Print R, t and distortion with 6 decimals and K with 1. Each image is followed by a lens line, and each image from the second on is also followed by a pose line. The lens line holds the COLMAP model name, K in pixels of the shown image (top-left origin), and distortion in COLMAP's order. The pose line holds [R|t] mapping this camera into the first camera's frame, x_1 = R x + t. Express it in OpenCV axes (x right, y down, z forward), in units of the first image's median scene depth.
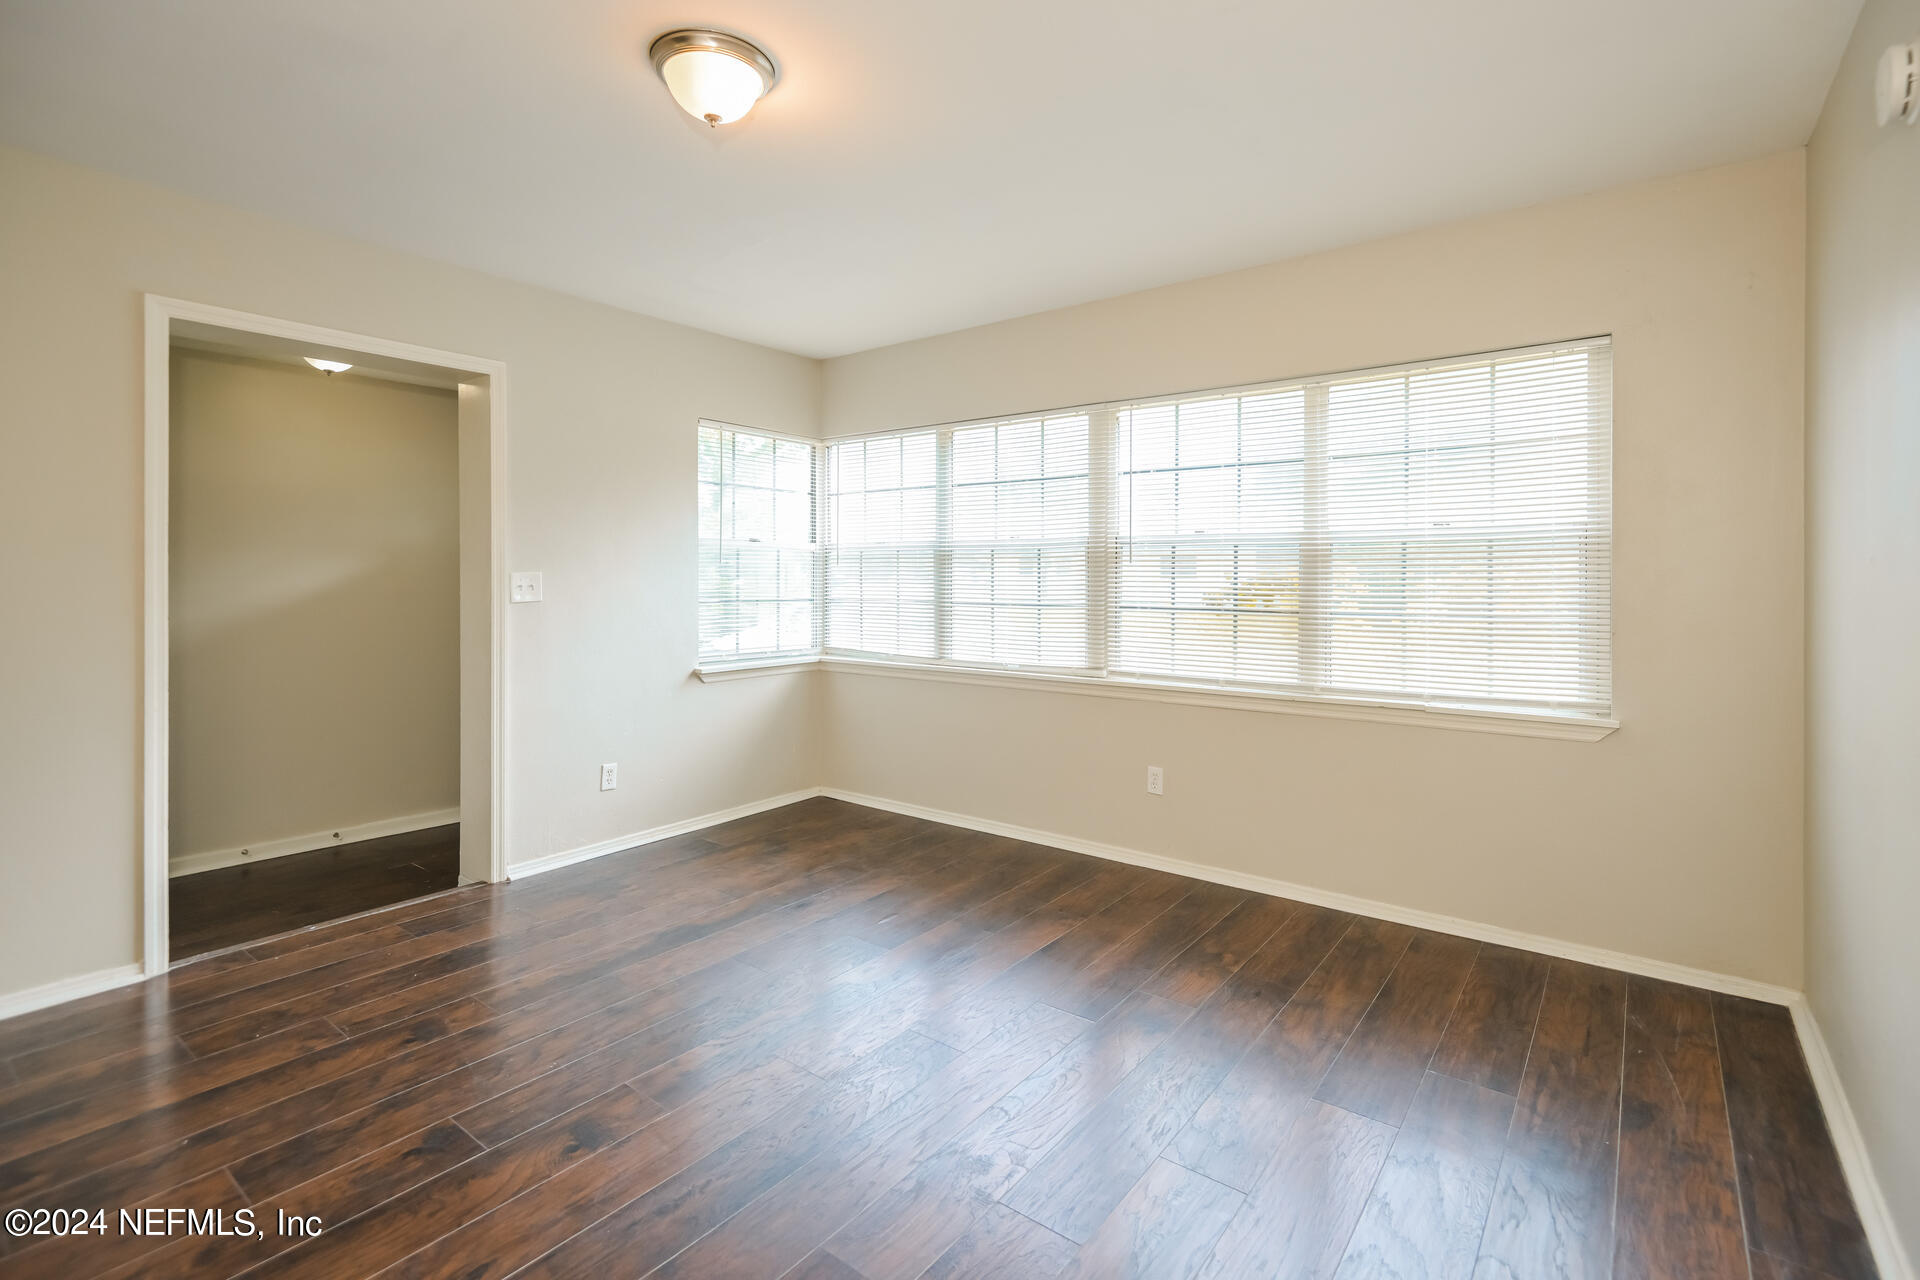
lens RADIAL K [[892.6, 0, 953.7], [0, 892.6, 565.4], [0, 0, 1]] dist [0.000646, 0.000065]
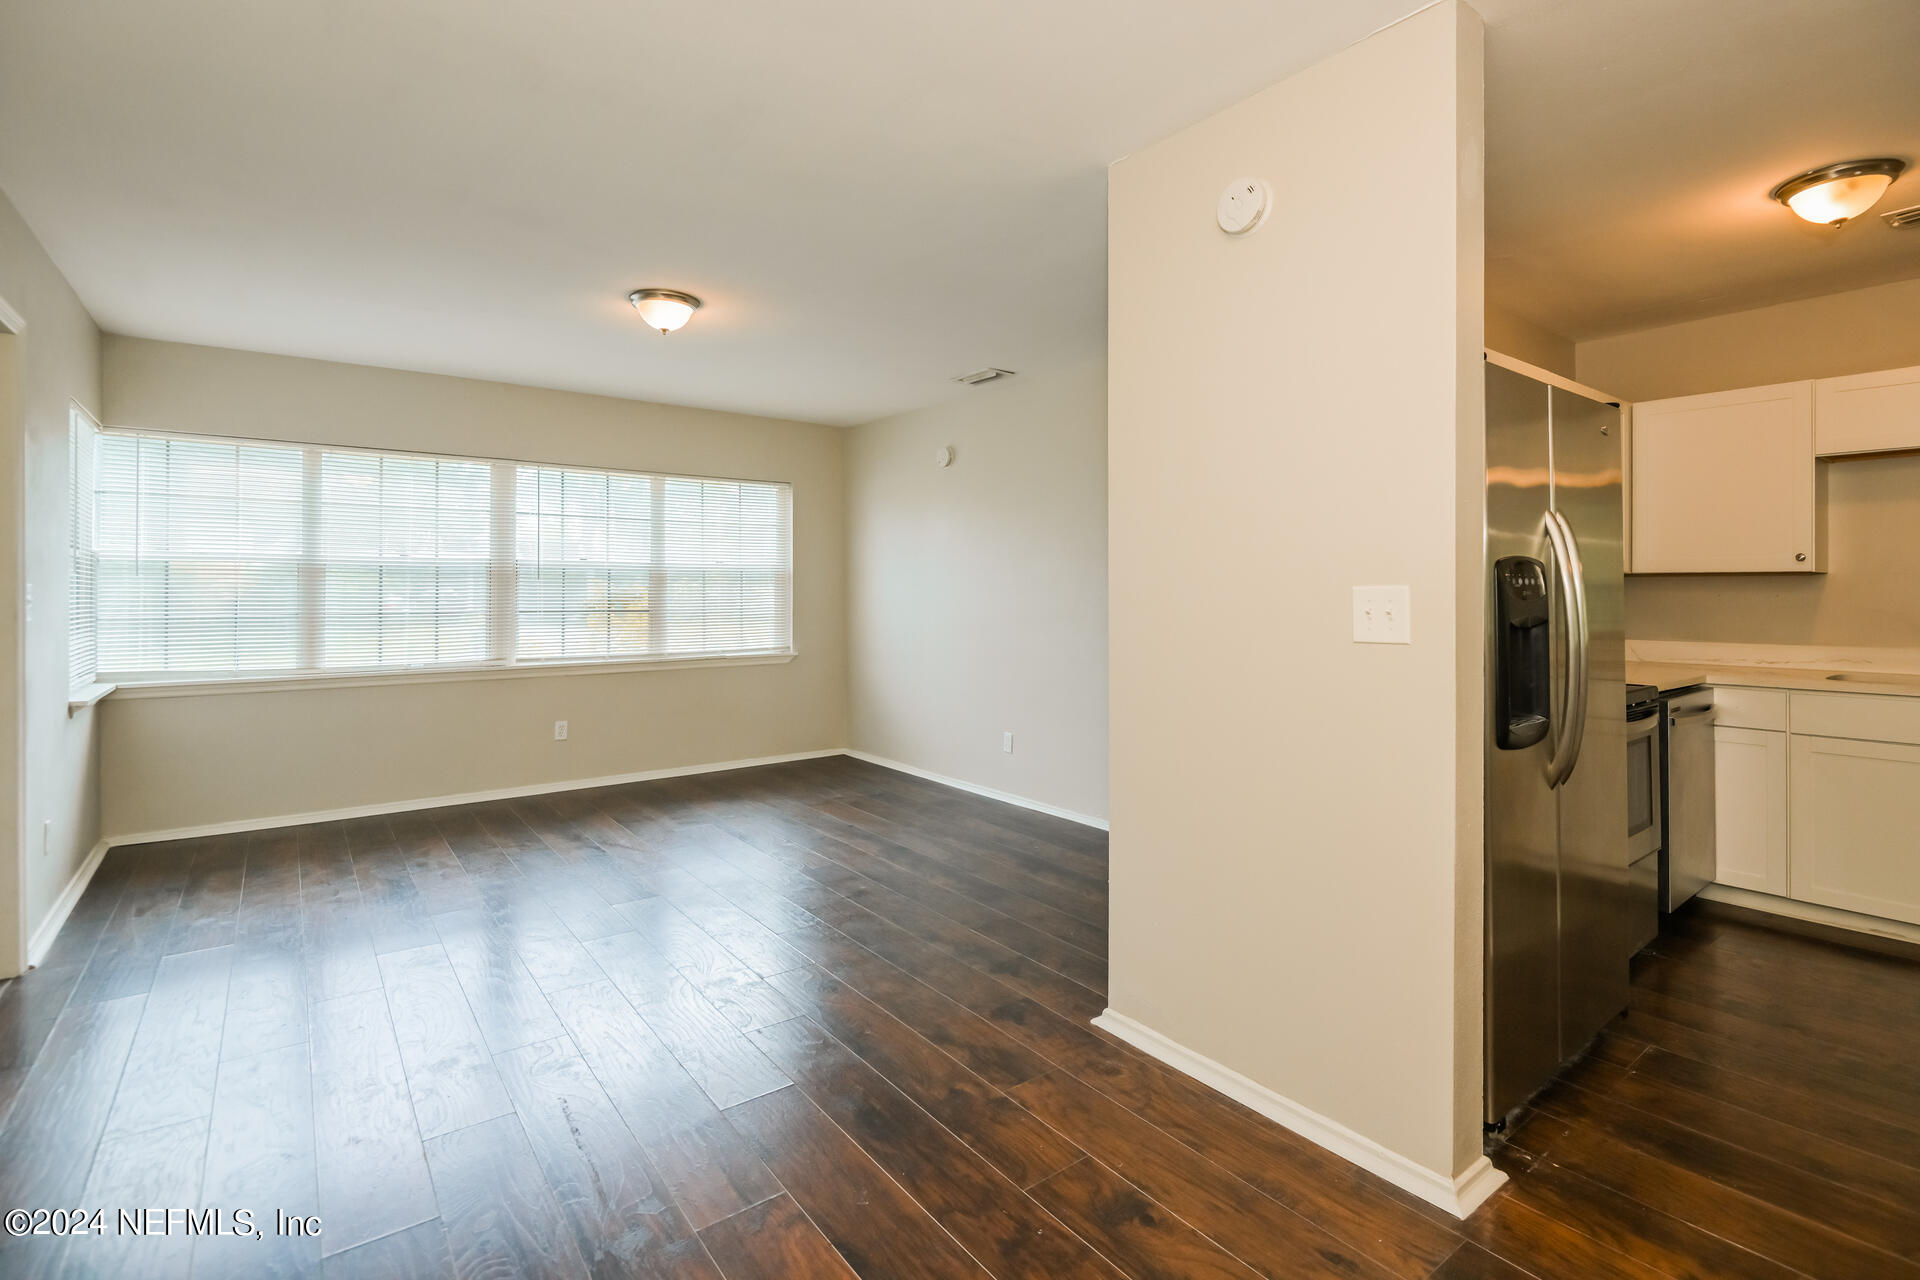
lens RADIAL K [[875.7, 0, 969.0], [0, 875.7, 589.8], [0, 0, 1]] dist [0.001738, 0.000169]
pose [[0.252808, 0.000510, 0.967516, -1.040485], [-0.011248, 0.999934, 0.002412, 0.001626], [-0.967451, -0.011493, 0.252797, 0.001734]]
